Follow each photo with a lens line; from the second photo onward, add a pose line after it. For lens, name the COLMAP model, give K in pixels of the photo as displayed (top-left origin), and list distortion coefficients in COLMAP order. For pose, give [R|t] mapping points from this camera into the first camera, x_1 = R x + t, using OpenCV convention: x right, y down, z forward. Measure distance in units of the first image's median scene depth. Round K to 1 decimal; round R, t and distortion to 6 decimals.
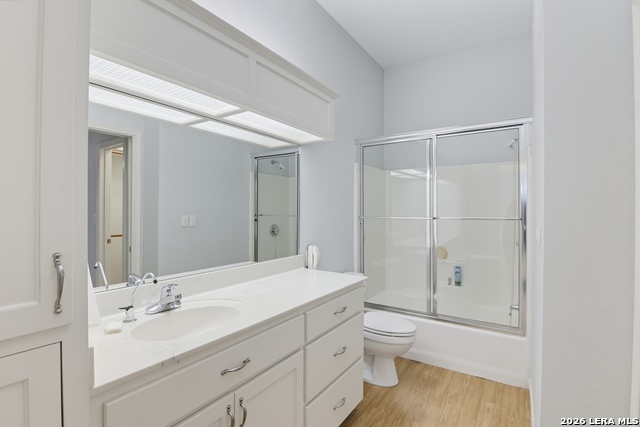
lens RADIAL K [[313.8, 0, 320.0], [0, 313.8, 213.5], [0, 0, 1]] dist [-0.003017, -0.000822]
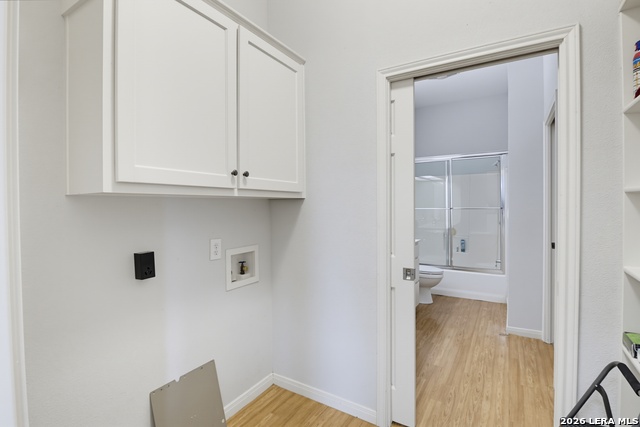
lens RADIAL K [[313.8, 0, 320.0], [0, 313.8, 213.5], [0, 0, 1]] dist [-0.003017, -0.000822]
pose [[0.998792, -0.005632, 0.048818, -0.393995], [0.004949, 0.999888, 0.014101, 0.012213], [-0.048892, -0.013843, 0.998708, -0.599711]]
